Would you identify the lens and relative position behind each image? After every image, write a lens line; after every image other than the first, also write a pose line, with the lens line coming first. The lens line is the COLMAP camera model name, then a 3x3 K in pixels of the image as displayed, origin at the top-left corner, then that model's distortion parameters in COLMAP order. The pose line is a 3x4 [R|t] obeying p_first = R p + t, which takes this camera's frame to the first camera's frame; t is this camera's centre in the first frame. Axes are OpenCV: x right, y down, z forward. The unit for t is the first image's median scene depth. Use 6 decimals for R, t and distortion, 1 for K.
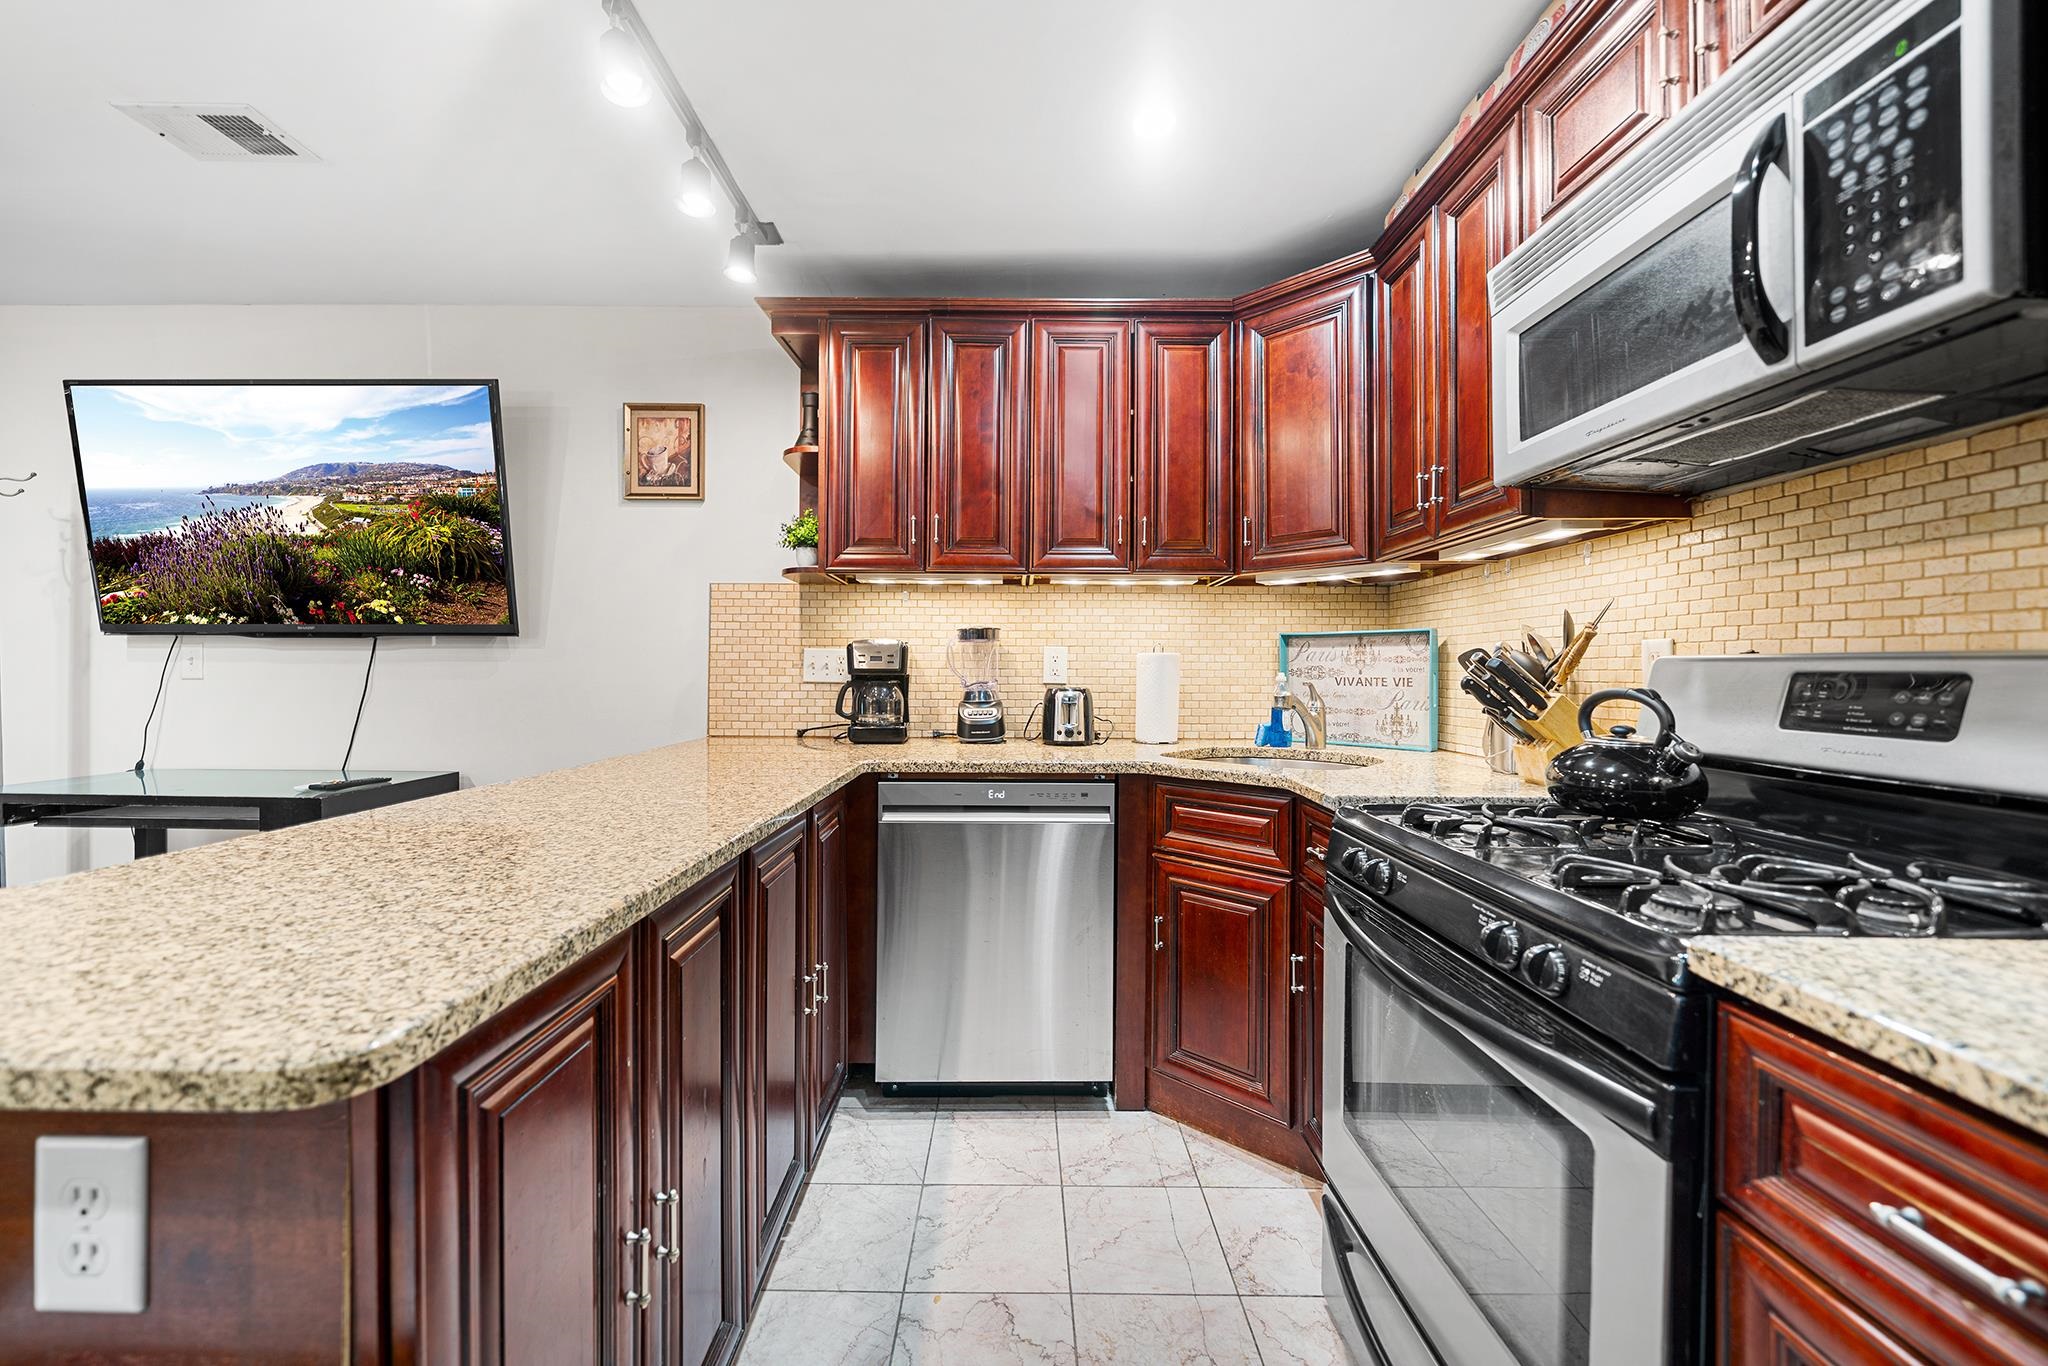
lens RADIAL K [[811.7, 0, 1006.3], [0, 811.7, 666.2], [0, 0, 1]] dist [0.002114, -0.000139]
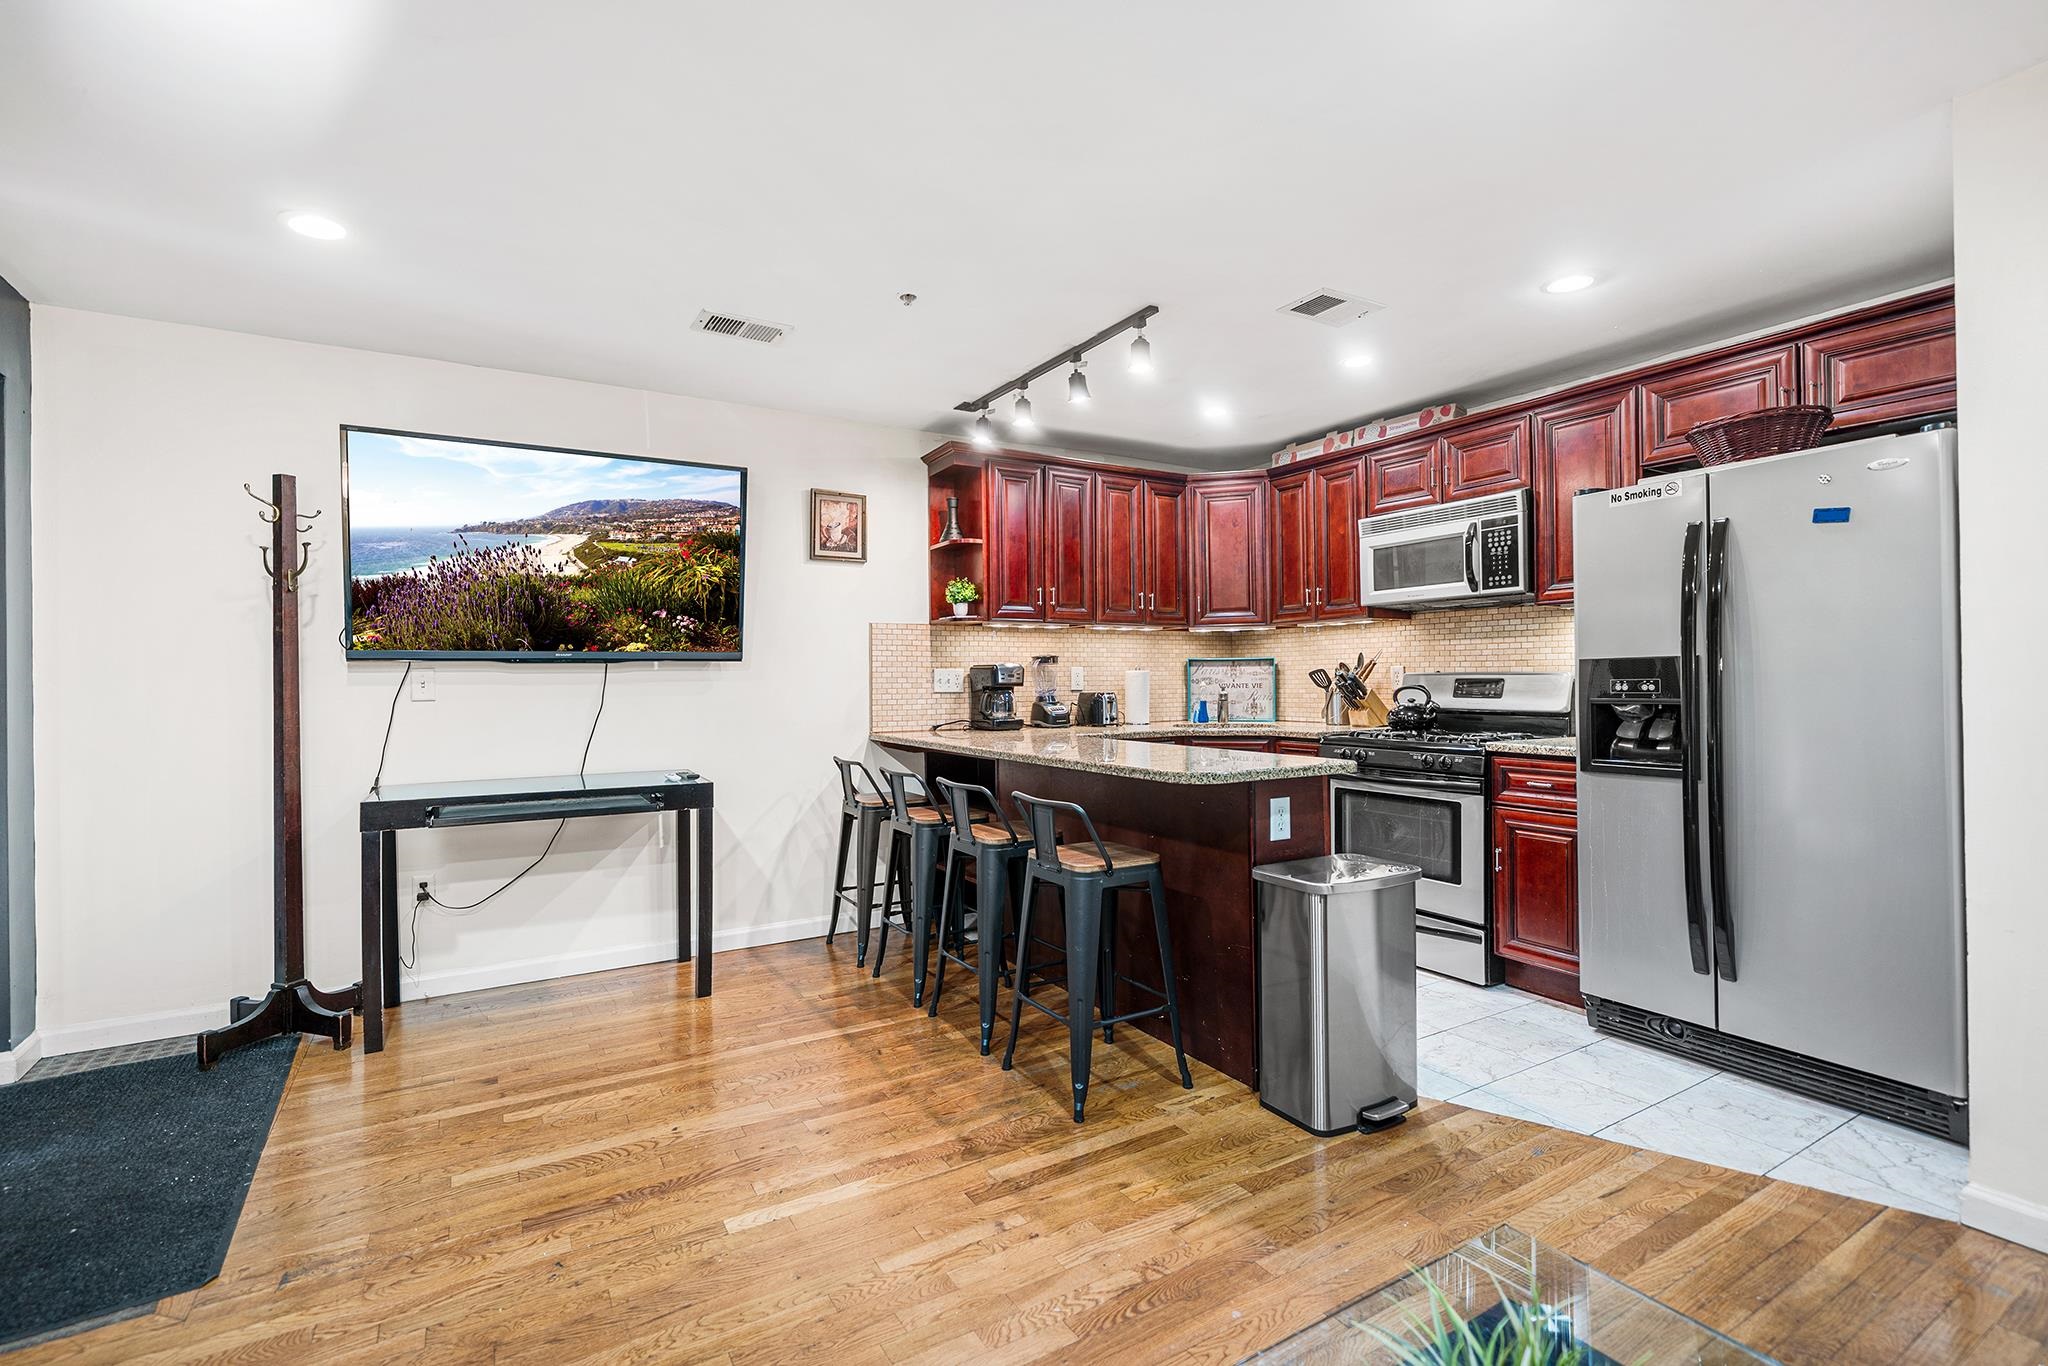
lens RADIAL K [[925.9, 0, 1007.8], [0, 925.9, 676.6], [0, 0, 1]] dist [-0.003947, 0.000103]
pose [[0.858243, -0.010955, 0.513127, -1.093789], [0.010038, 0.999939, 0.004558, -0.016362], [-0.513146, 0.001239, 0.858300, -0.539003]]
